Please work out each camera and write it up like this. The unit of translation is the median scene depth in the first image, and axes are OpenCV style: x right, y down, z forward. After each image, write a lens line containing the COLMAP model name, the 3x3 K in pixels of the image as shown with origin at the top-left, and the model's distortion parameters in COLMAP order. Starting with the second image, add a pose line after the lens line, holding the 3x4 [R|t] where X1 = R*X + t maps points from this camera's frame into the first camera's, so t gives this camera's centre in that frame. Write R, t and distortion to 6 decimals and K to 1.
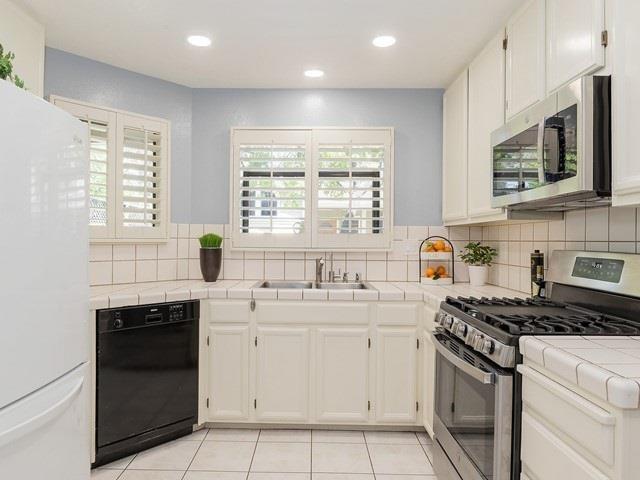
lens RADIAL K [[408.2, 0, 313.8], [0, 408.2, 236.9], [0, 0, 1]] dist [-0.002623, -0.001110]
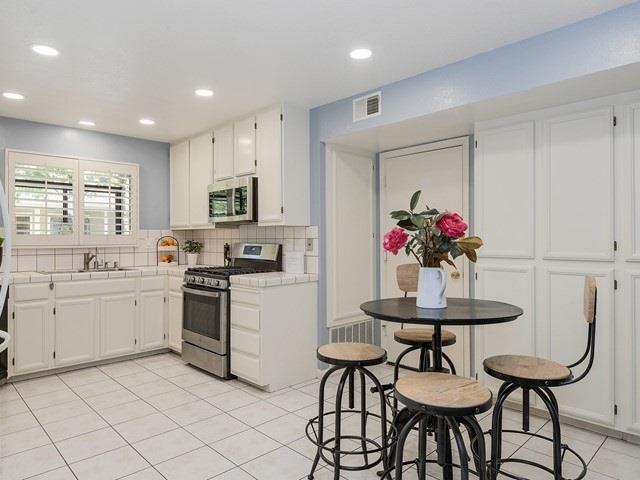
lens RADIAL K [[408.2, 0, 317.0], [0, 408.2, 237.2], [0, 0, 1]] dist [-0.002623, -0.001110]
pose [[0.706524, -0.007417, 0.707650, -0.501567], [0.003186, 0.999968, 0.007300, -0.009922], [-0.707682, -0.002903, 0.706525, -0.657753]]
